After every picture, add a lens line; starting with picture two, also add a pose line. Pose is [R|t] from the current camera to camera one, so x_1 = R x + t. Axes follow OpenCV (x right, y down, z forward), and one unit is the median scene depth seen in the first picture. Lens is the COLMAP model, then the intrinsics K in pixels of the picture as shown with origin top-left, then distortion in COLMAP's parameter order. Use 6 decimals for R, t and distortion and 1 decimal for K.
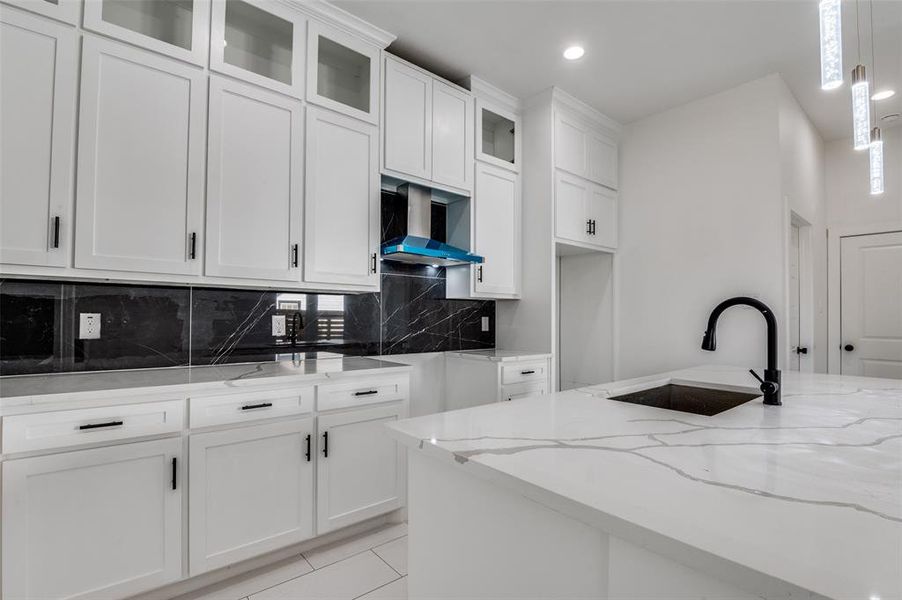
lens RADIAL K [[415.9, 0, 446.1], [0, 415.9, 313.2], [0, 0, 1]] dist [-0.007014, -0.004007]
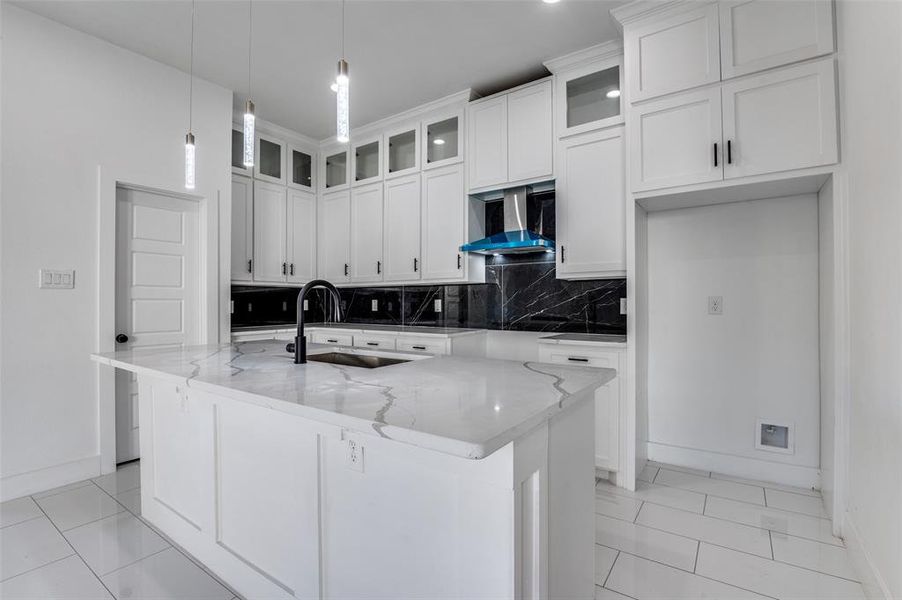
lens RADIAL K [[415.9, 0, 448.5], [0, 415.9, 299.9], [0, 0, 1]] dist [-0.007014, -0.004007]
pose [[0.266436, -0.015061, -0.963735, 0.954015], [0.015161, 0.999820, -0.011434, 0.020135], [0.963733, -0.011564, 0.266616, 0.479448]]
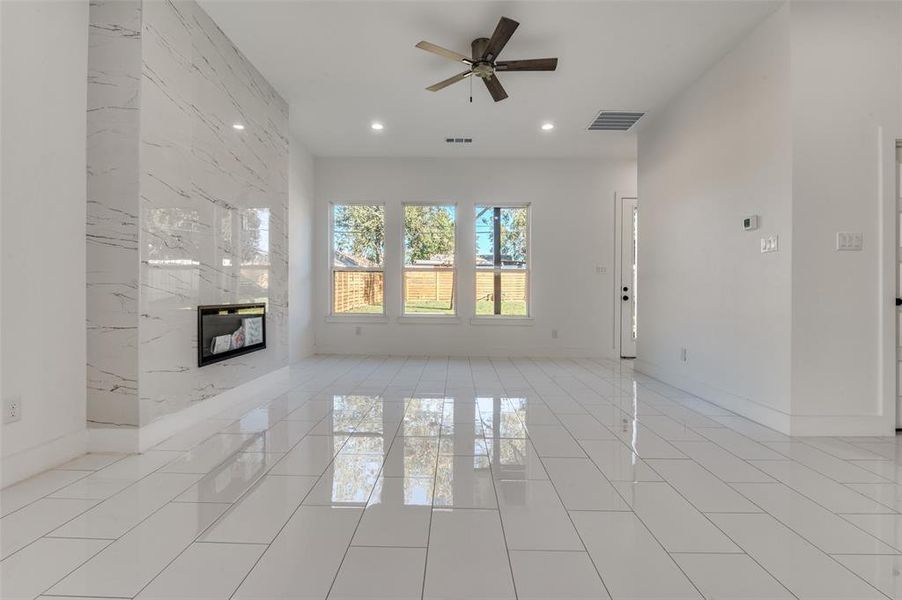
lens RADIAL K [[415.9, 0, 451.2], [0, 415.9, 292.7], [0, 0, 1]] dist [-0.007014, -0.004007]
pose [[-0.650760, -0.013539, -0.759162, 1.174684], [-0.004423, 0.999892, -0.014040, 0.083568], [0.759270, -0.005779, -0.650750, -0.133162]]
